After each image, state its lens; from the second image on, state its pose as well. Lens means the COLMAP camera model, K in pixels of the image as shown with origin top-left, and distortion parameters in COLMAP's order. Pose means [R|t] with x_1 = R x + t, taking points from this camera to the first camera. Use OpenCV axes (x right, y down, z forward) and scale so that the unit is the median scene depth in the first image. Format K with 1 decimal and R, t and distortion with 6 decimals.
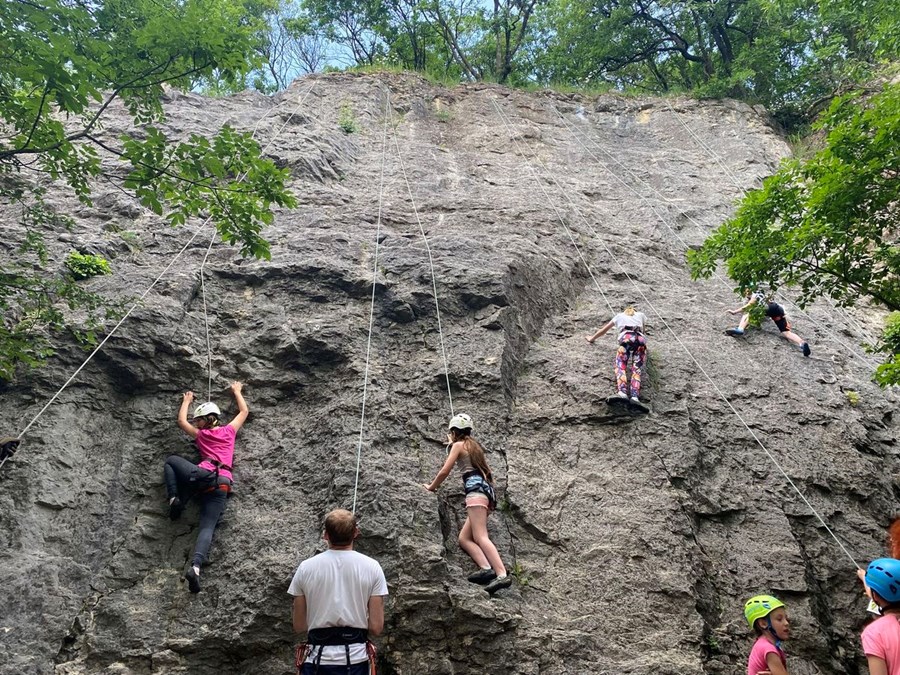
lens RADIAL K [[682.5, 0, 450.5], [0, 682.5, 324.9], [0, 0, 1]] dist [0.111388, -0.249279]
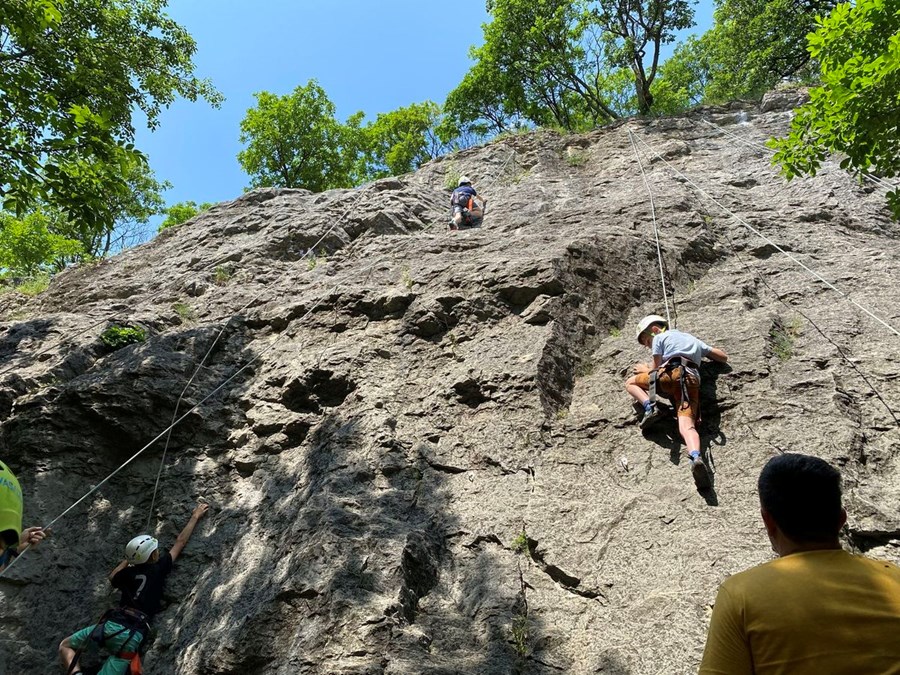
lens RADIAL K [[684.2, 0, 440.9], [0, 684.2, 322.0], [0, 0, 1]] dist [0.075838, -0.125012]
pose [[0.921541, -0.191746, -0.337633, 0.228698], [0.133590, 0.973045, -0.187982, 0.140290], [0.364577, 0.128129, 0.922316, 0.266130]]
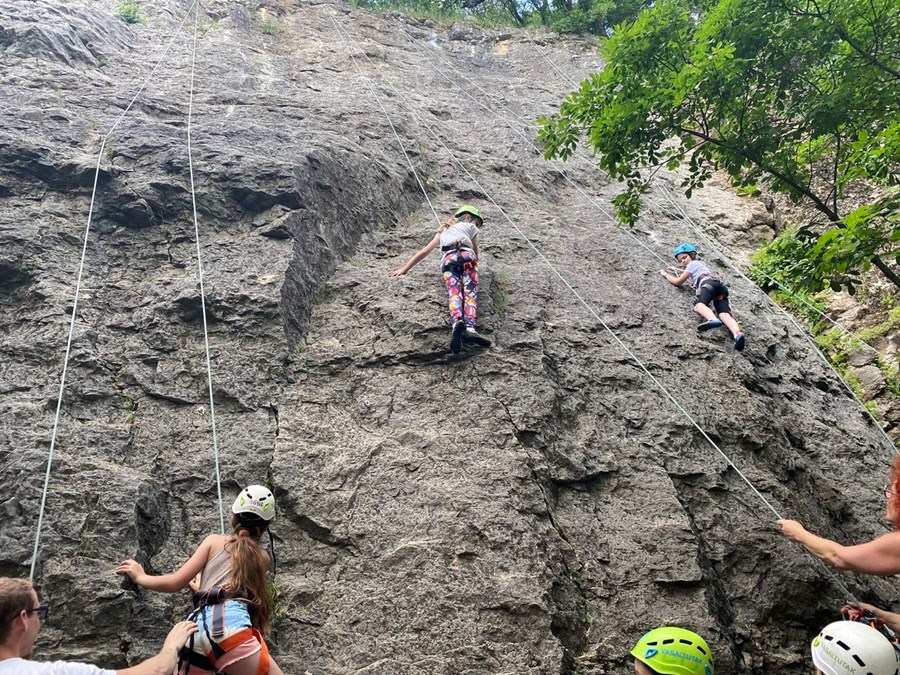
lens RADIAL K [[683.8, 0, 457.2], [0, 683.8, 326.6], [0, 0, 1]] dist [0.051834, -0.071280]
pose [[0.981437, -0.023268, 0.190367, 0.111466], [0.015673, 0.999024, 0.041305, 0.073188], [-0.191142, -0.037555, 0.980844, 0.288527]]
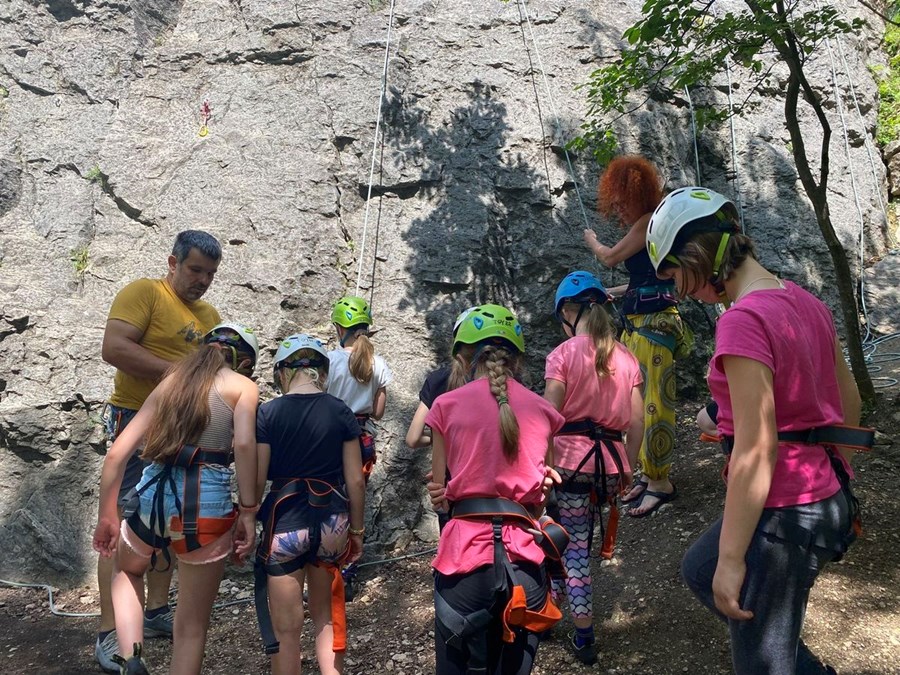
lens RADIAL K [[678.2, 0, 447.8], [0, 678.2, 328.0], [0, 0, 1]] dist [0.031246, -0.032994]
pose [[0.997429, 0.024455, -0.067362, 0.436199], [0.011184, 0.875343, 0.483373, 0.040792], [0.070786, -0.482884, 0.872819, 0.230622]]
